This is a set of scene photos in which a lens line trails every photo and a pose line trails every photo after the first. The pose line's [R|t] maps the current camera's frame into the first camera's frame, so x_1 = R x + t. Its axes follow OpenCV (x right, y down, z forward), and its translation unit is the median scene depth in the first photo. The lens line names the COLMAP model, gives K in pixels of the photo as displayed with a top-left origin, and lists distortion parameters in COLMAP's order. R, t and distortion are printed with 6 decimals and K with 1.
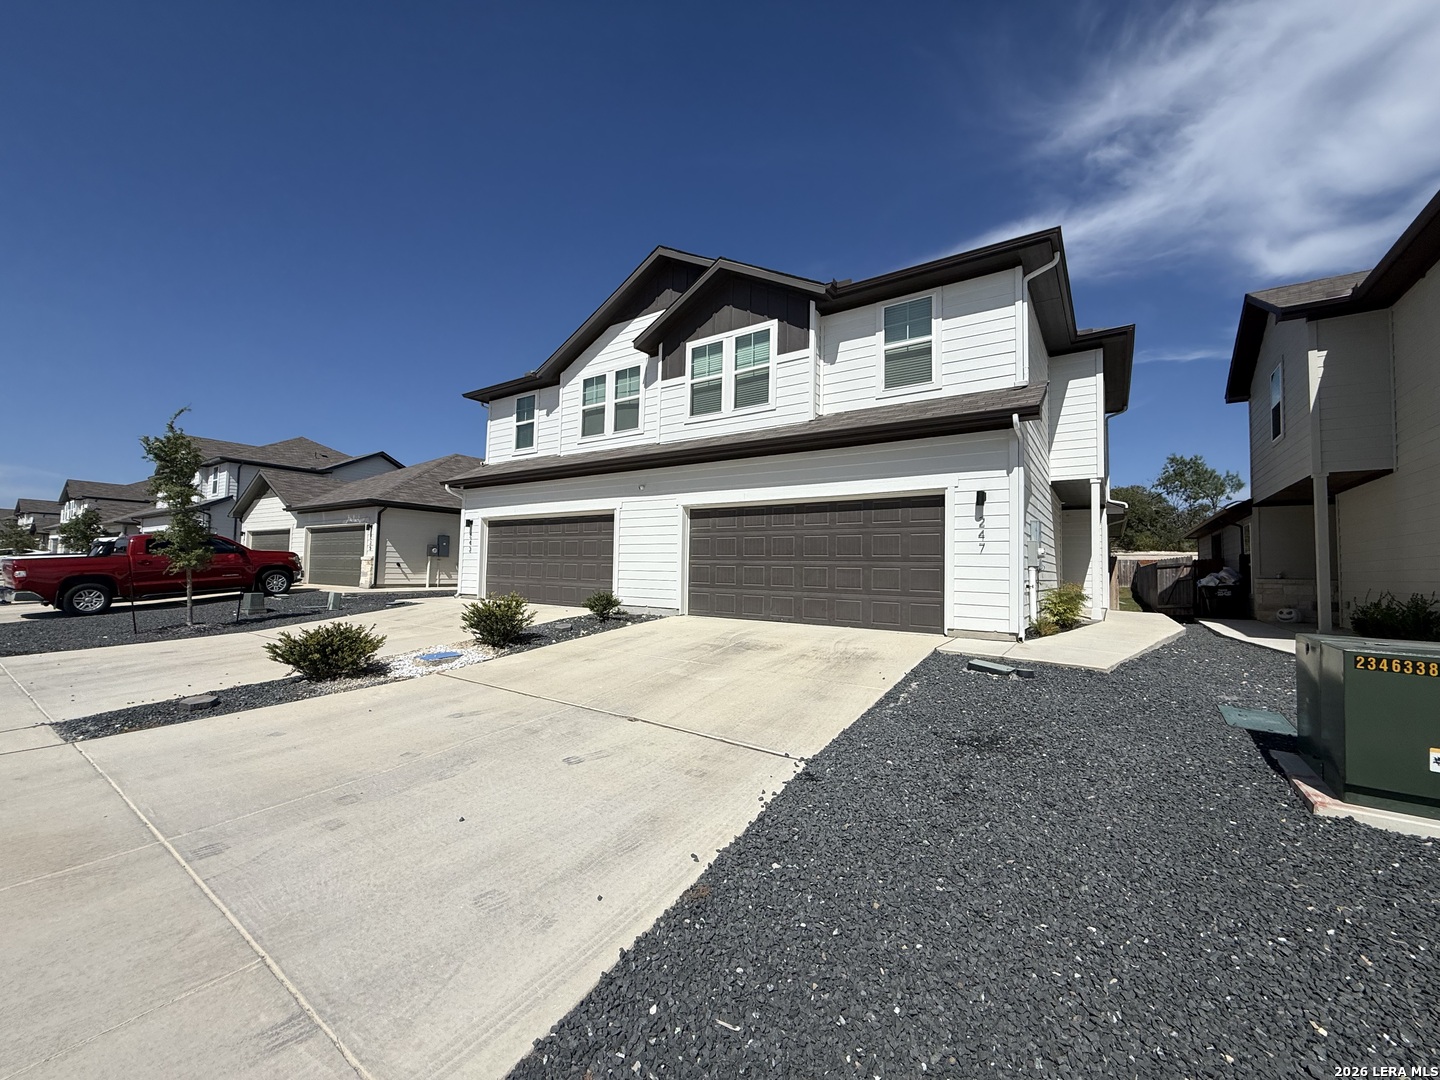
lens RADIAL K [[566.2, 0, 720.0], [0, 566.2, 540.0], [0, 0, 1]] dist [-0.001309, 0.000162]
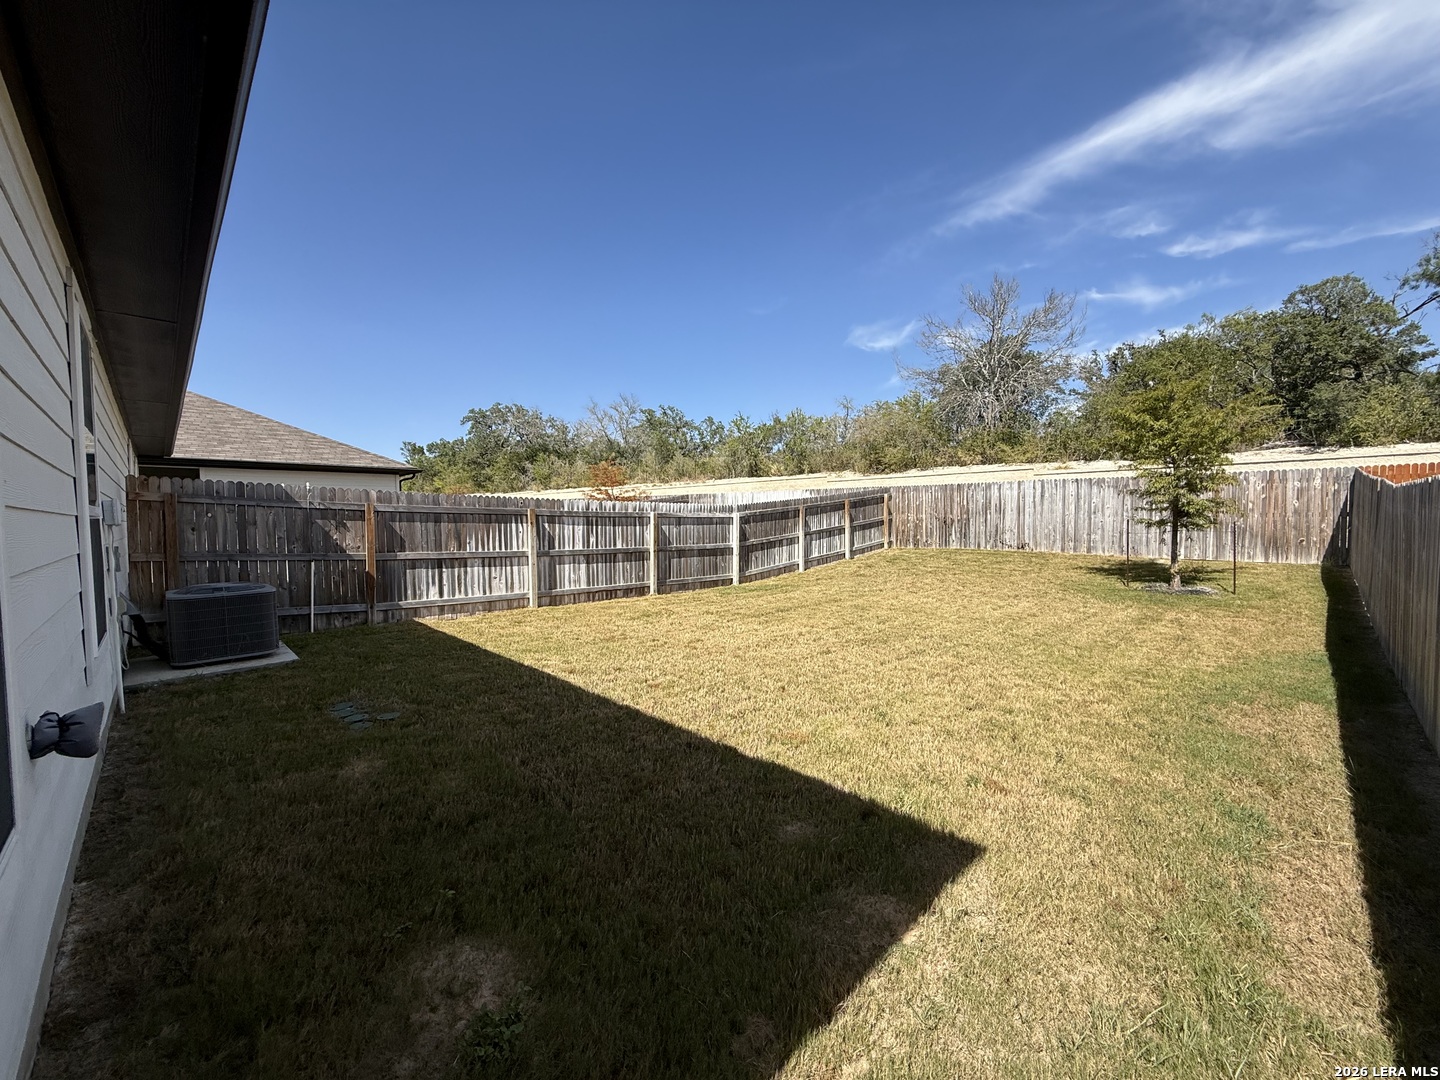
lens RADIAL K [[566.2, 0, 720.0], [0, 566.2, 540.0], [0, 0, 1]] dist [-0.001309, 0.000162]
pose [[0.981797, -0.030485, -0.187469, 1.605370], [0.045835, 0.995891, 0.078101, 0.116194], [0.184318, -0.085272, 0.979161, 2.218070]]
